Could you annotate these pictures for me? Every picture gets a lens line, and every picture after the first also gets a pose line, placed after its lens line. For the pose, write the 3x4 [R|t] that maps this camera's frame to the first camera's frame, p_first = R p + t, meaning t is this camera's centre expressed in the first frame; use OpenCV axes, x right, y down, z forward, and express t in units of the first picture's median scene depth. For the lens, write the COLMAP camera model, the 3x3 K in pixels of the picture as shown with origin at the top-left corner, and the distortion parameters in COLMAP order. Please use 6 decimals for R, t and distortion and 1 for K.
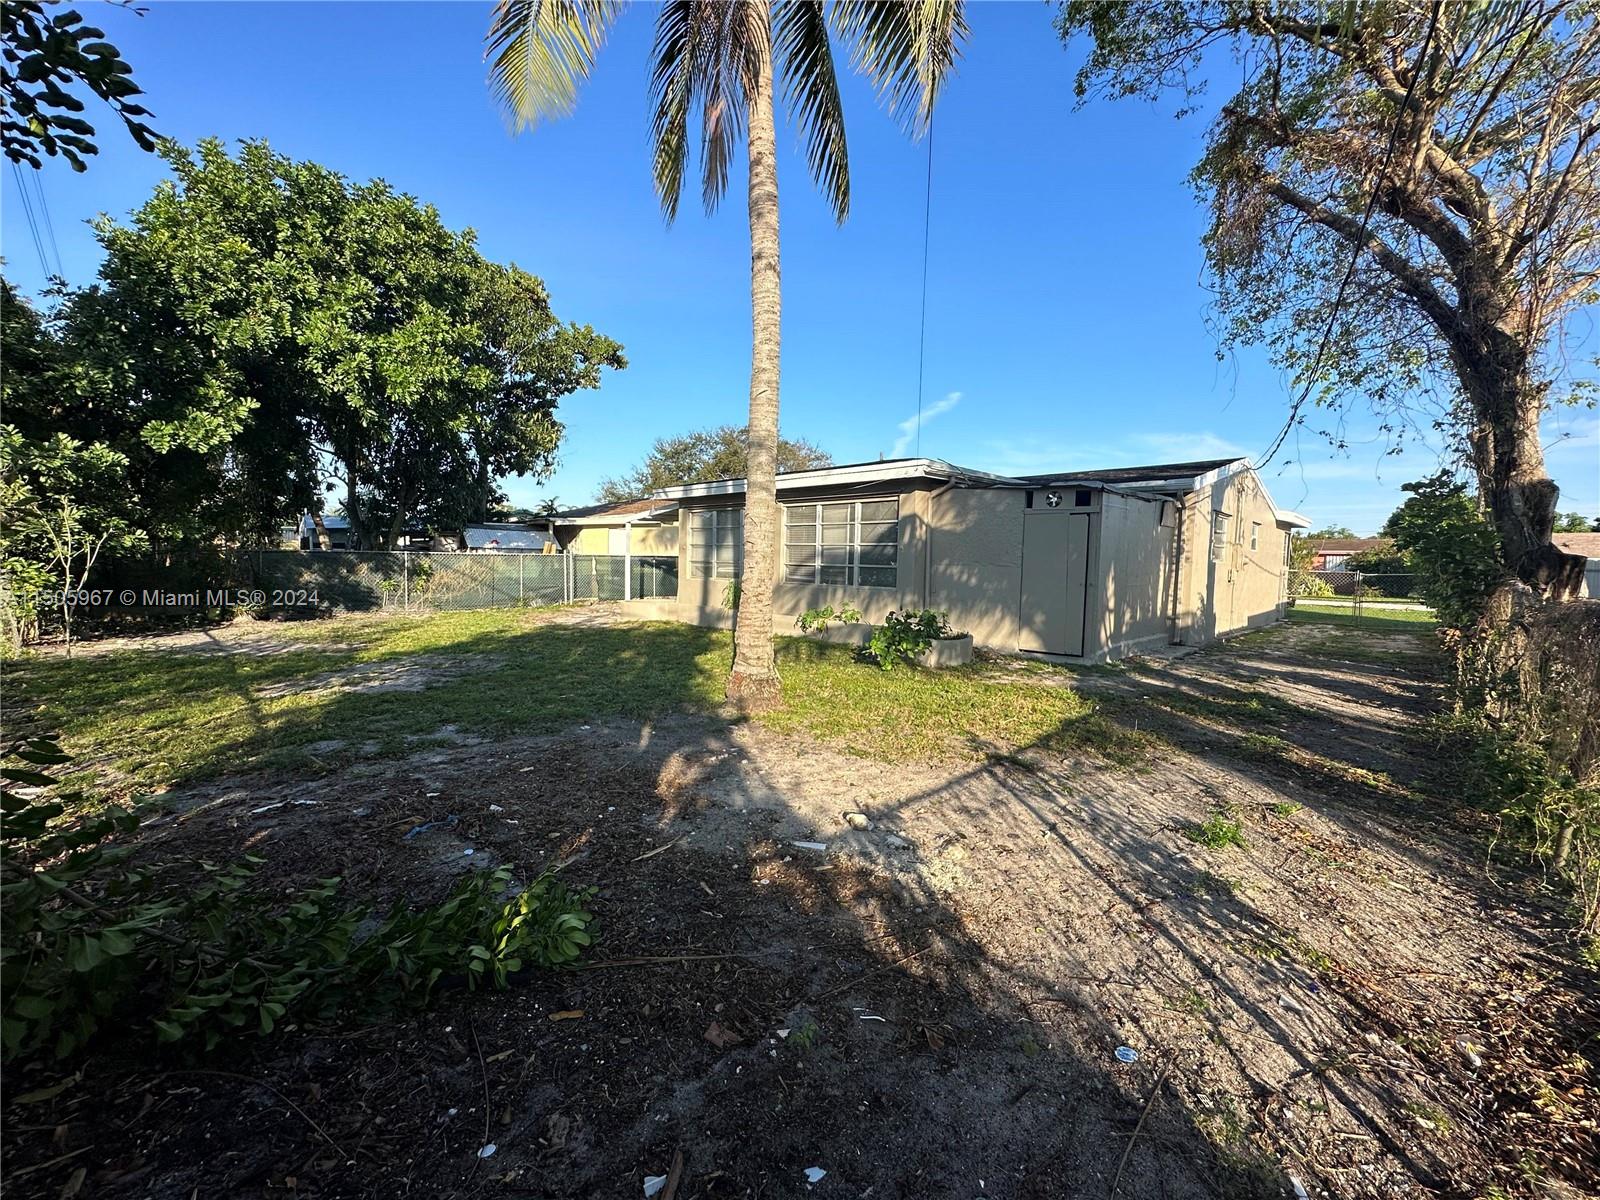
lens RADIAL K [[640.6, 0, 805.4], [0, 640.6, 599.7], [0, 0, 1]] dist [-0.002343, -0.000367]
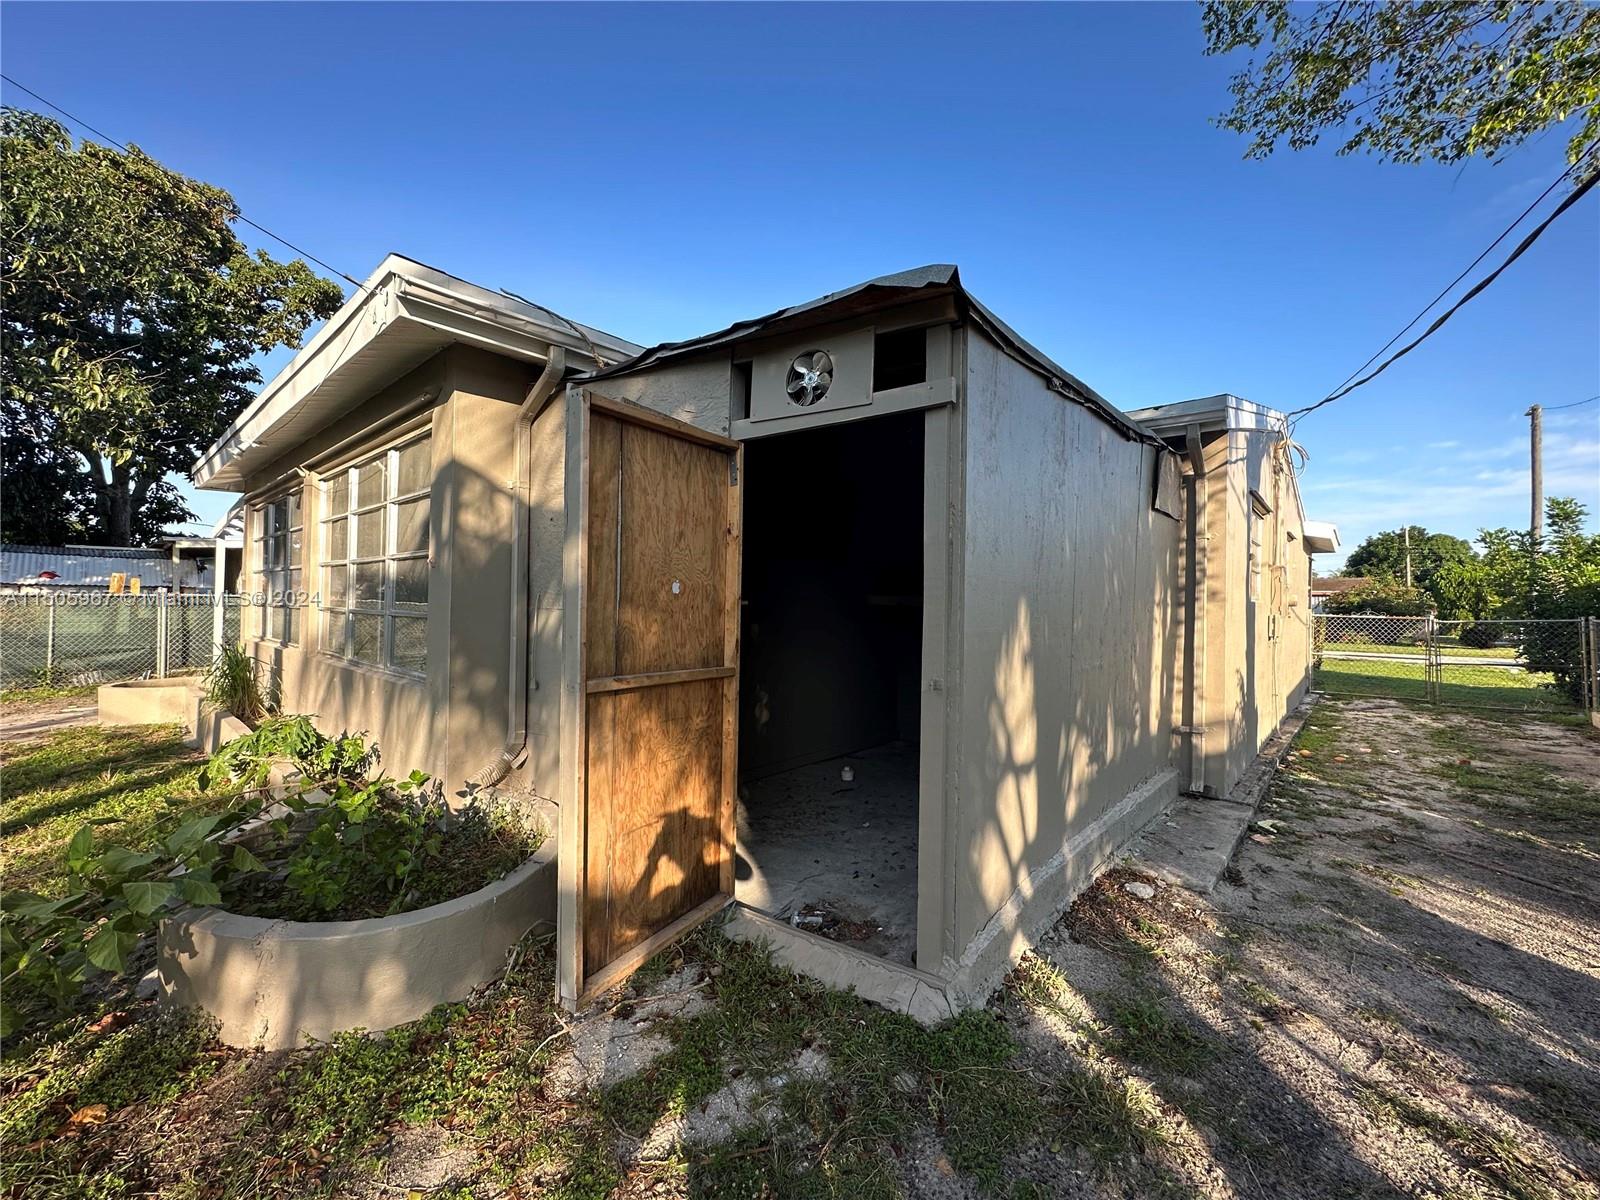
lens RADIAL K [[640.6, 0, 794.8], [0, 640.6, 599.1], [0, 0, 1]] dist [-0.002343, -0.000367]
pose [[0.998936, -0.003922, 0.045941, 0.297795], [0.007125, 0.997538, -0.069769, -0.032333], [-0.045554, 0.070023, 0.996505, 0.586619]]
